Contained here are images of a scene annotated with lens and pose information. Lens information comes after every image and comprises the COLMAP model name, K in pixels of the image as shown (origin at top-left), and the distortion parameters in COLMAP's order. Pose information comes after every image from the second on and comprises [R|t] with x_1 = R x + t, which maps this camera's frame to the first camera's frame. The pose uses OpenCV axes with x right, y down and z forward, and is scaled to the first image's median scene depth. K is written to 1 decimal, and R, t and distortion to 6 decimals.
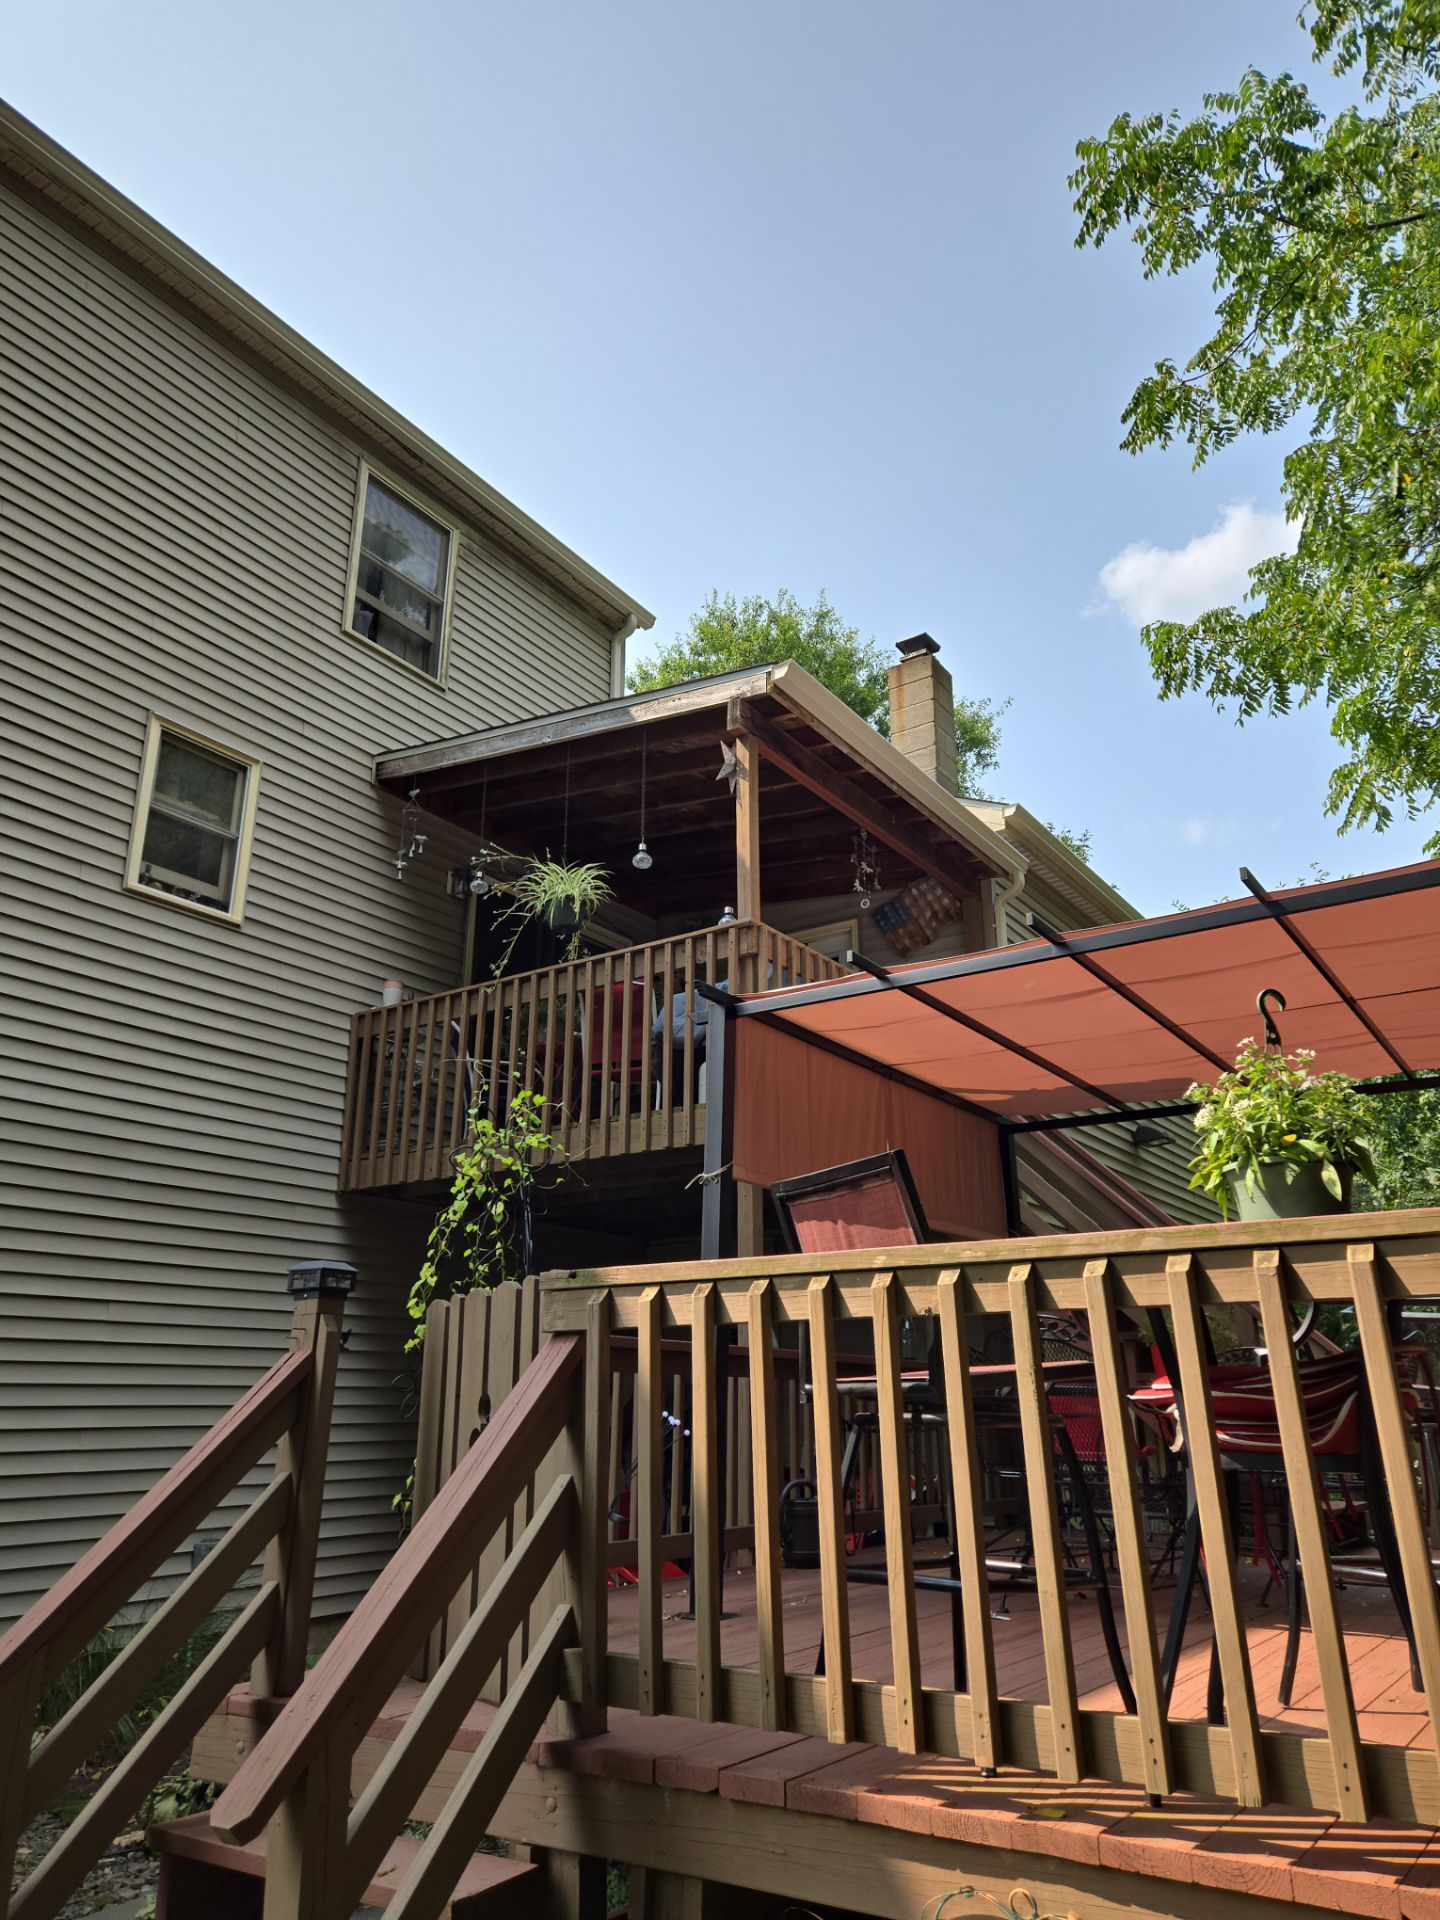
lens RADIAL K [[1294.6, 0, 731.7], [0, 1294.6, 979.7], [0, 0, 1]] dist [0.071301, -0.072536]
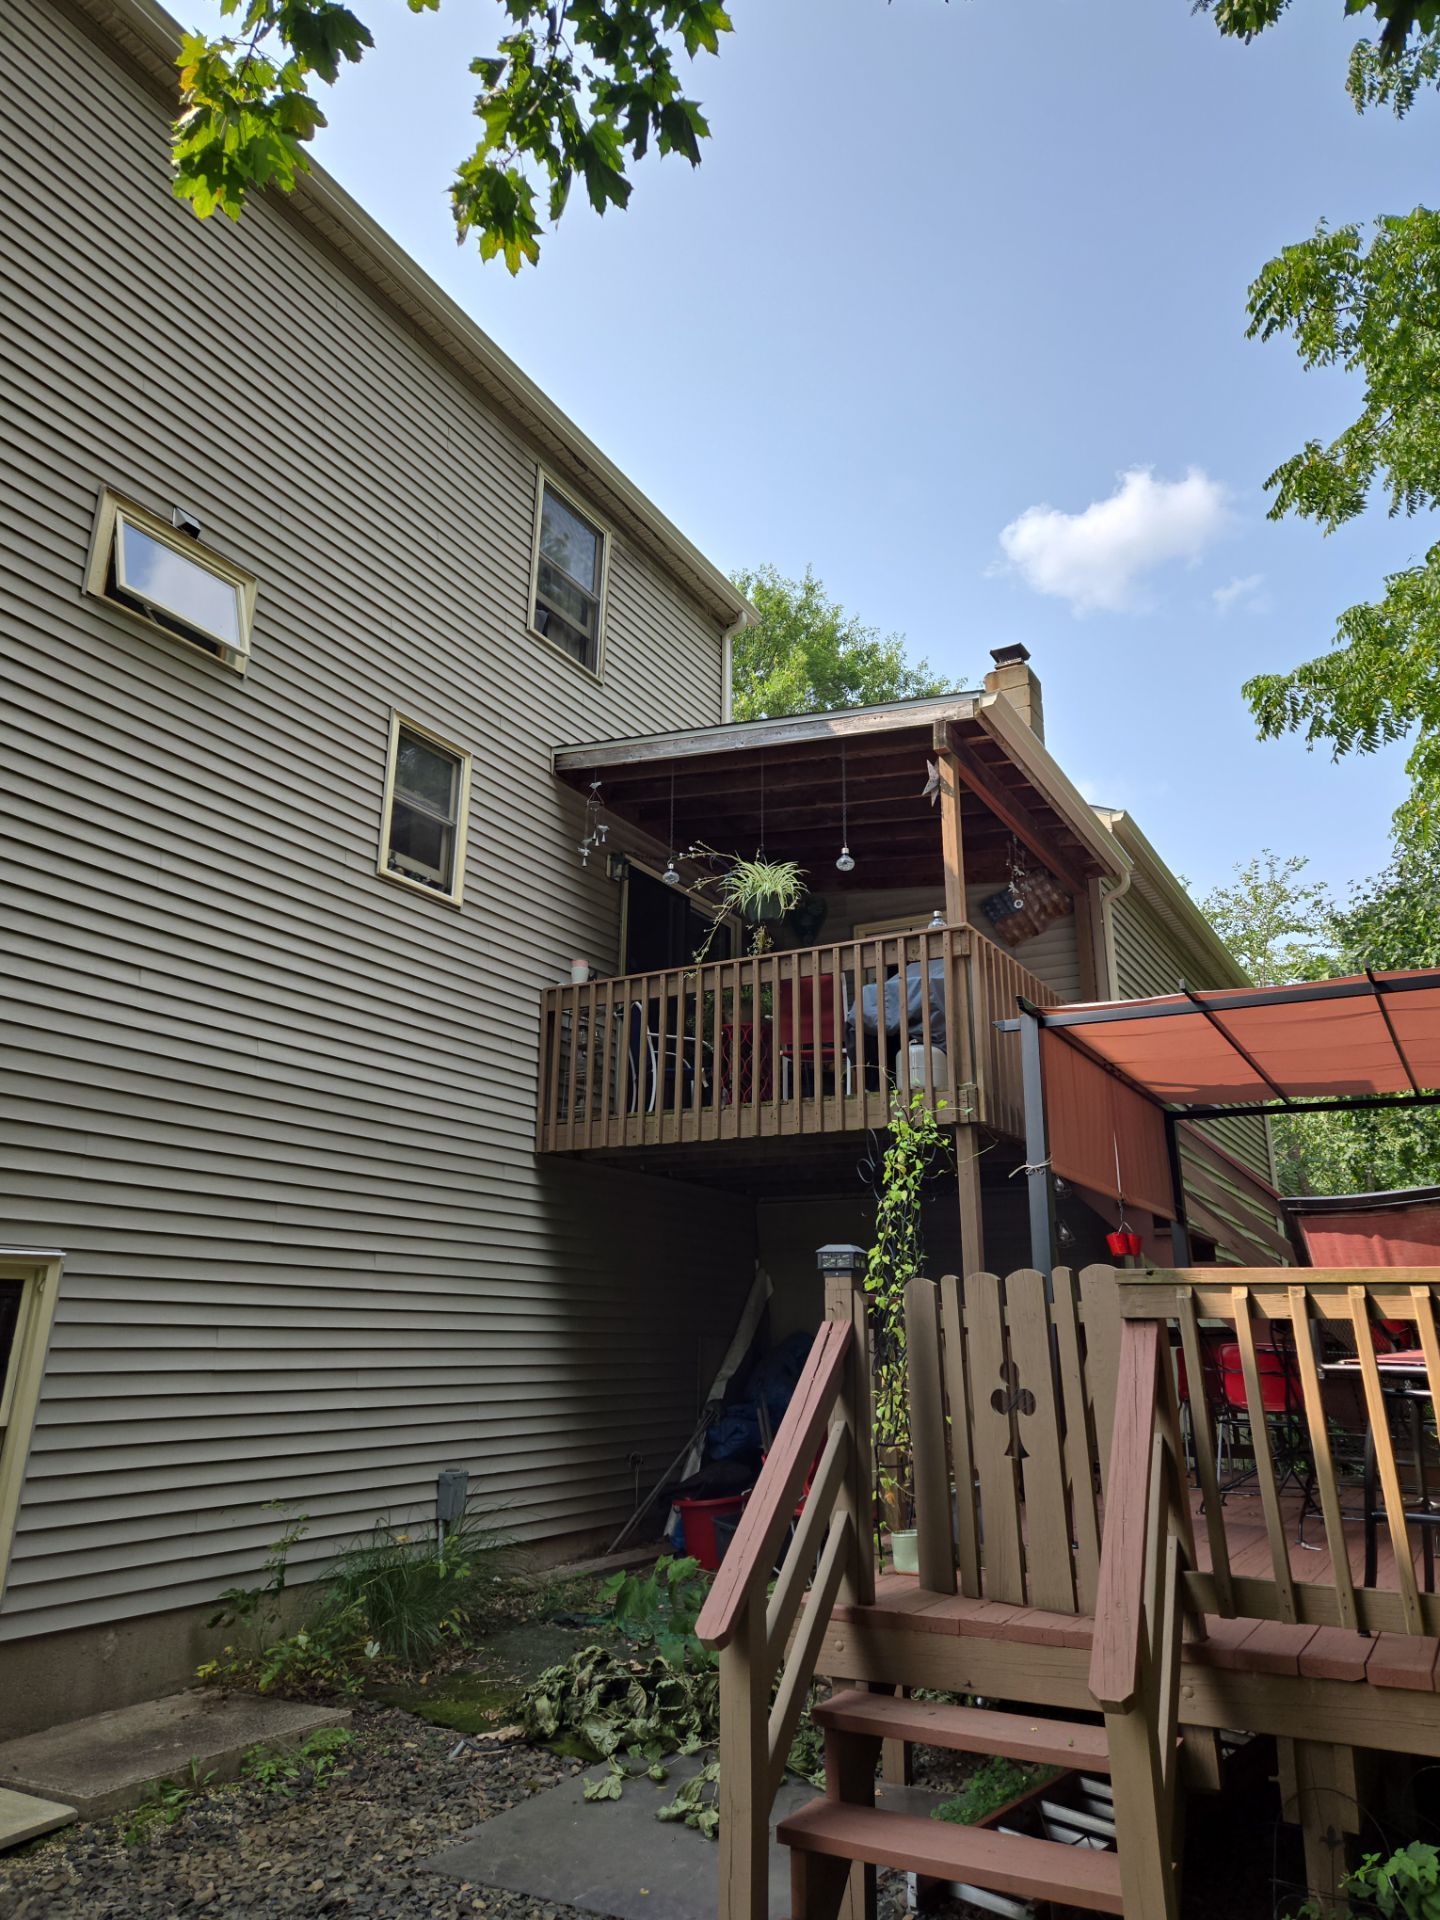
lens RADIAL K [[1257.2, 0, 720.0], [0, 1257.2, 960.0], [0, 0, 1]] dist [0.065913, -0.059954]
pose [[0.997947, 0.030065, 0.056541, -0.211236], [-0.031524, 0.999188, 0.025085, -0.030122], [-0.055741, -0.026816, 0.998085, -0.058852]]
